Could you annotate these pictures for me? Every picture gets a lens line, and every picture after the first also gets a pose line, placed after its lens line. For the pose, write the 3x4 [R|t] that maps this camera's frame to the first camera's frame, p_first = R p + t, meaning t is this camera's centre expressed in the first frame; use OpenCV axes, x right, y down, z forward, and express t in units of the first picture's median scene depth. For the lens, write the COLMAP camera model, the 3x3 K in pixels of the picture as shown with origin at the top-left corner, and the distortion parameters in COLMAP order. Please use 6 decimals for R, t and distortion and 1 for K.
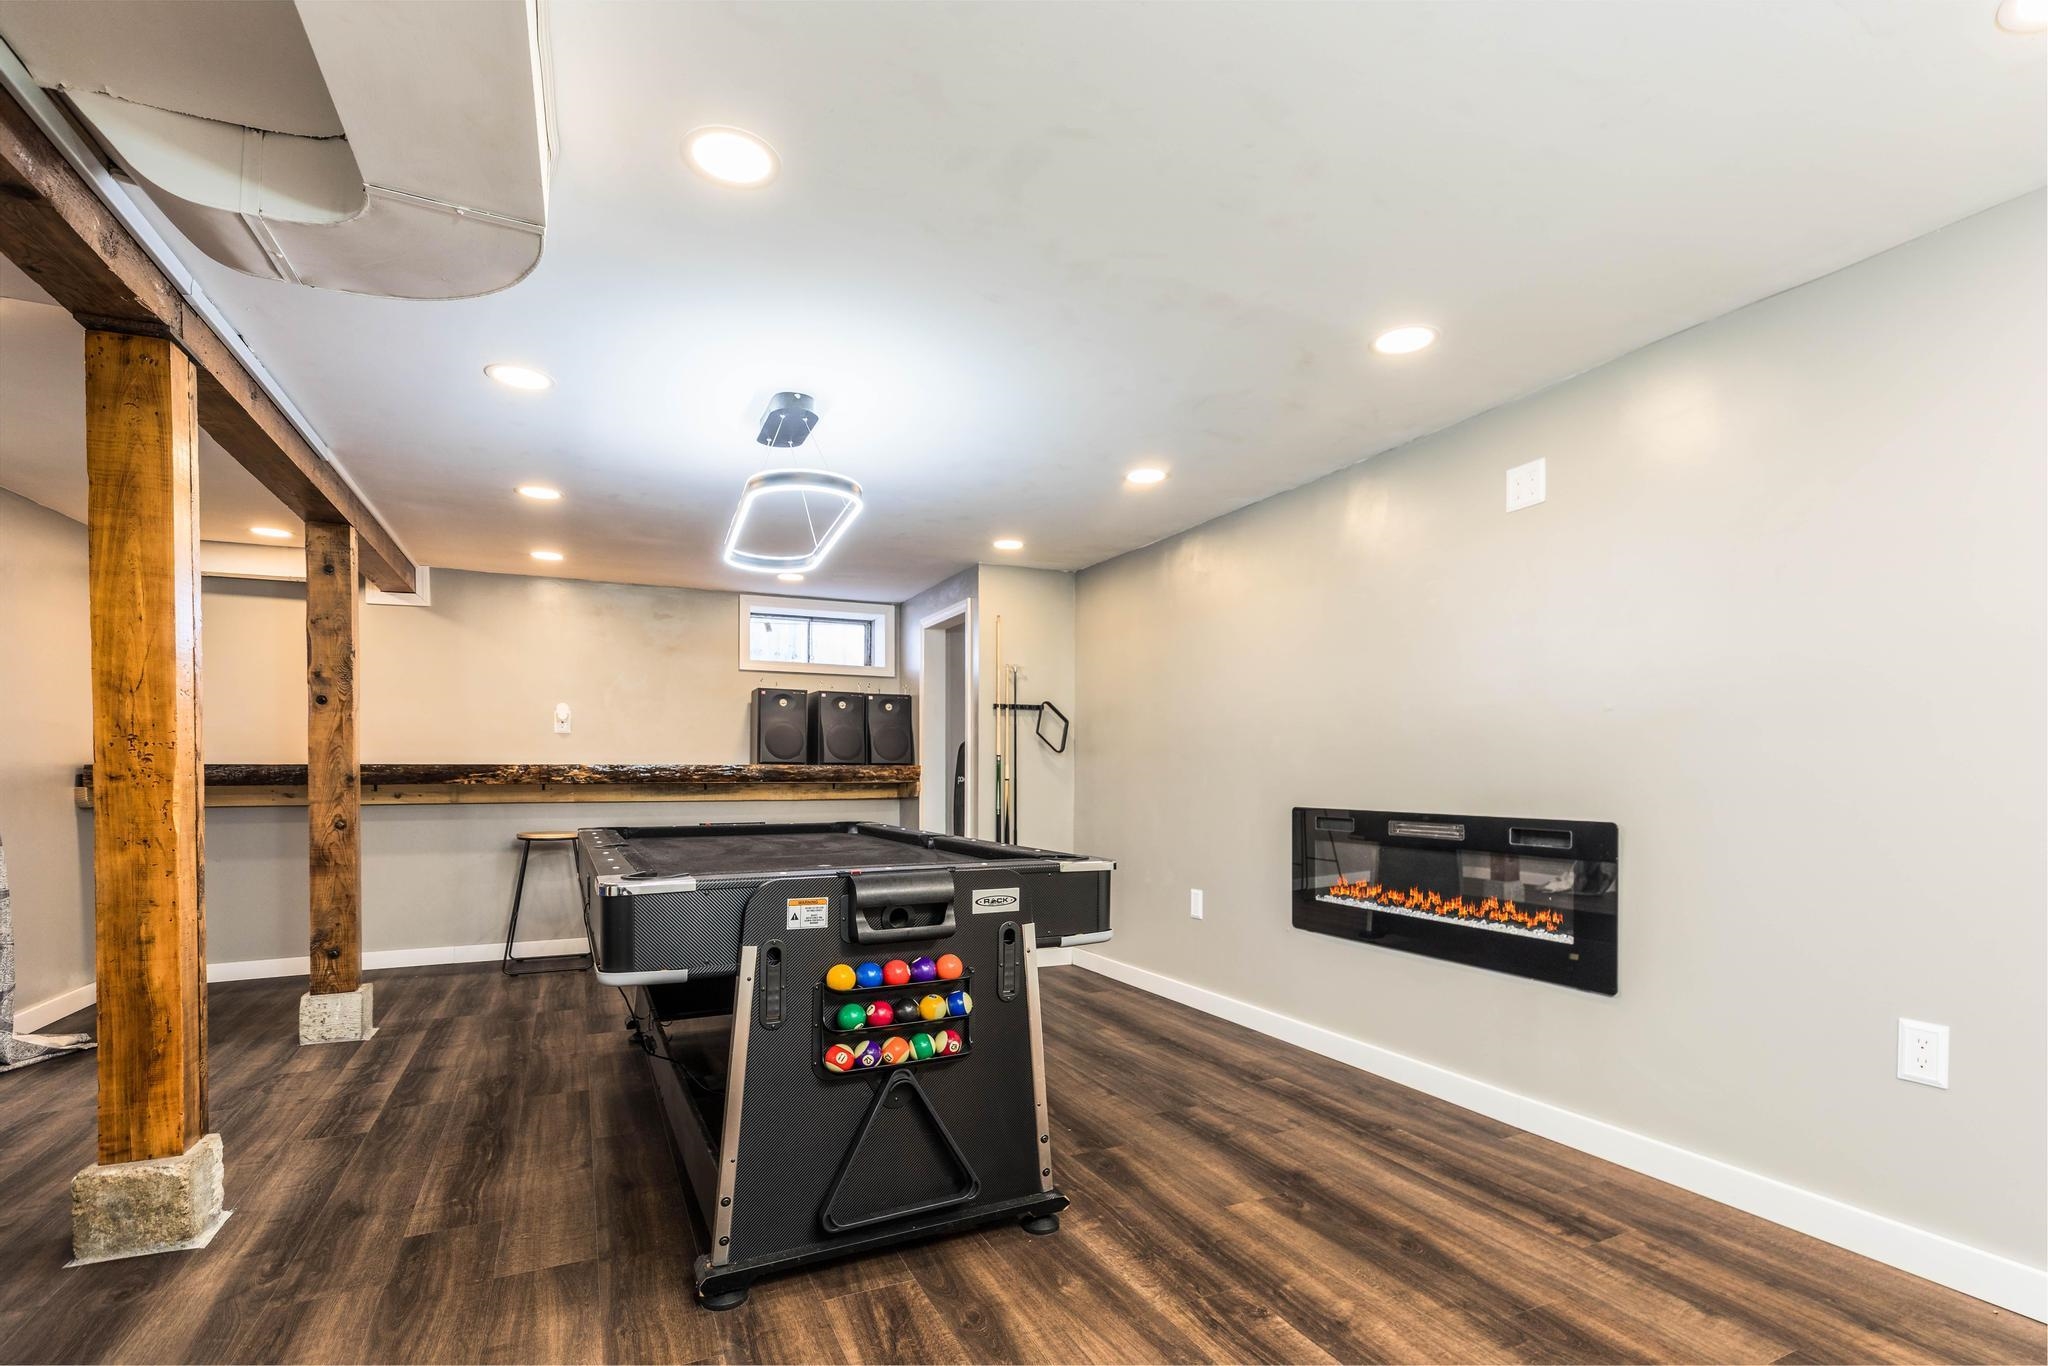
lens RADIAL K [[978.9, 0, 1048.0], [0, 978.9, 770.9], [0, 0, 1]] dist [0.005862, 0.000644]
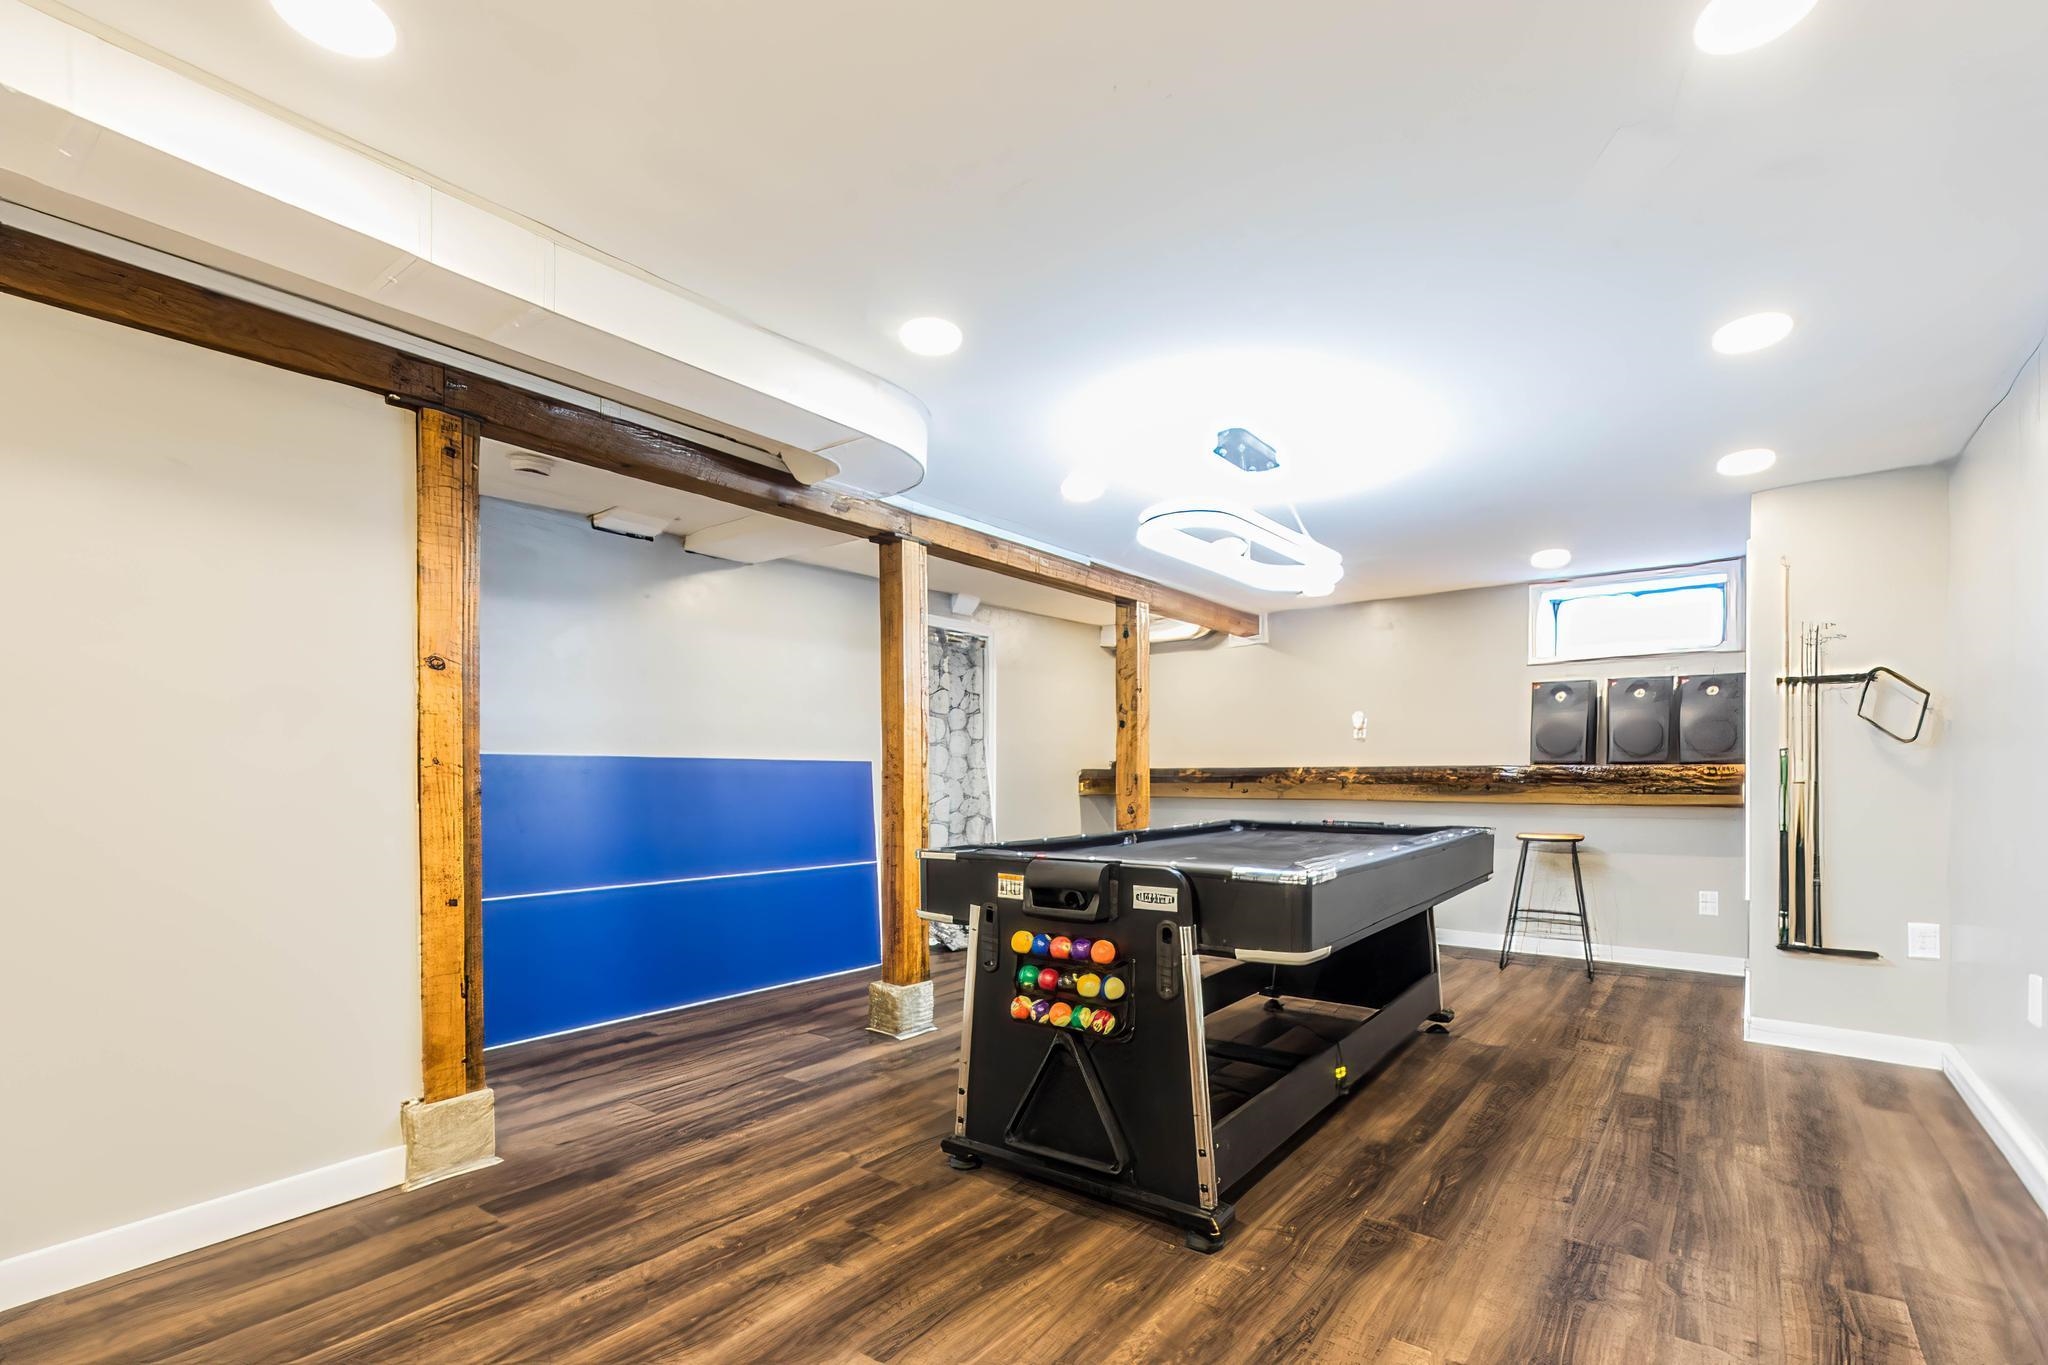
lens RADIAL K [[941.3, 0, 1034.6], [0, 941.3, 774.8], [0, 0, 1]] dist [0.001628, 0.000168]
pose [[0.437894, -0.000858, -0.899026, 0.457570], [0.002897, 0.999996, 0.000456, 0.001851], [0.899022, -0.002804, 0.437894, 0.271418]]
